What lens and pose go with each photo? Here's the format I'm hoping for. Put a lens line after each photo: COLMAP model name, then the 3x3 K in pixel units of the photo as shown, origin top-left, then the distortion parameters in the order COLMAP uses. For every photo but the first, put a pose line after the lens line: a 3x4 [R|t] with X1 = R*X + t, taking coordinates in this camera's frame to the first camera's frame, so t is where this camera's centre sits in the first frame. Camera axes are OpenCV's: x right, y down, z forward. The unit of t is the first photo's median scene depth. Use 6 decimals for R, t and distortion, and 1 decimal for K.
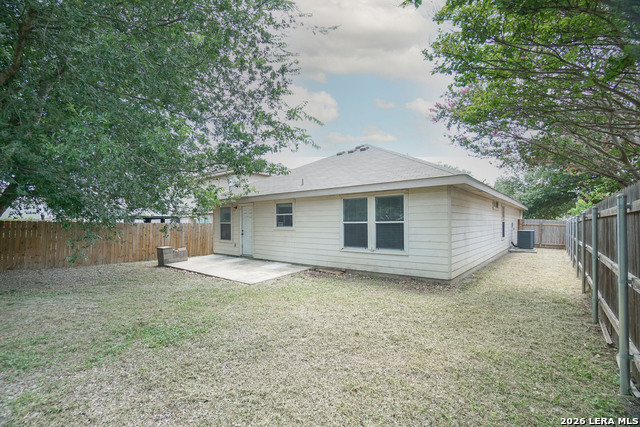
lens RADIAL K [[286.1, 0, 319.2], [0, 286.1, 217.9], [0, 0, 1]] dist [-0.000555, -0.000031]
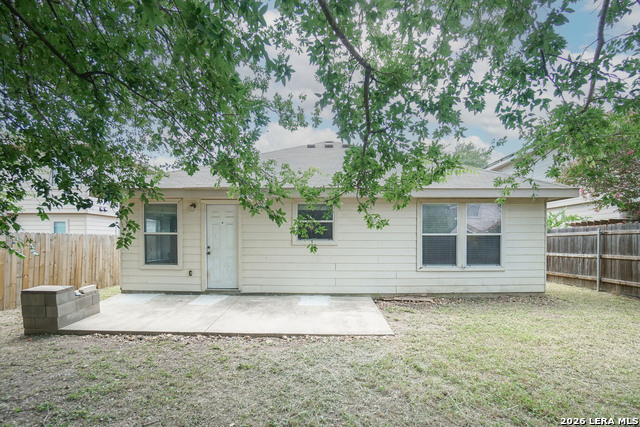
lens RADIAL K [[309.4, 0, 319.6], [0, 309.4, 235.9], [0, 0, 1]] dist [-0.032289, 0.002057]
pose [[0.780548, 0.009023, 0.625031, -0.638344], [-0.015896, 0.999859, 0.005417, 0.019450], [-0.624894, -0.014164, 0.780581, 0.499107]]
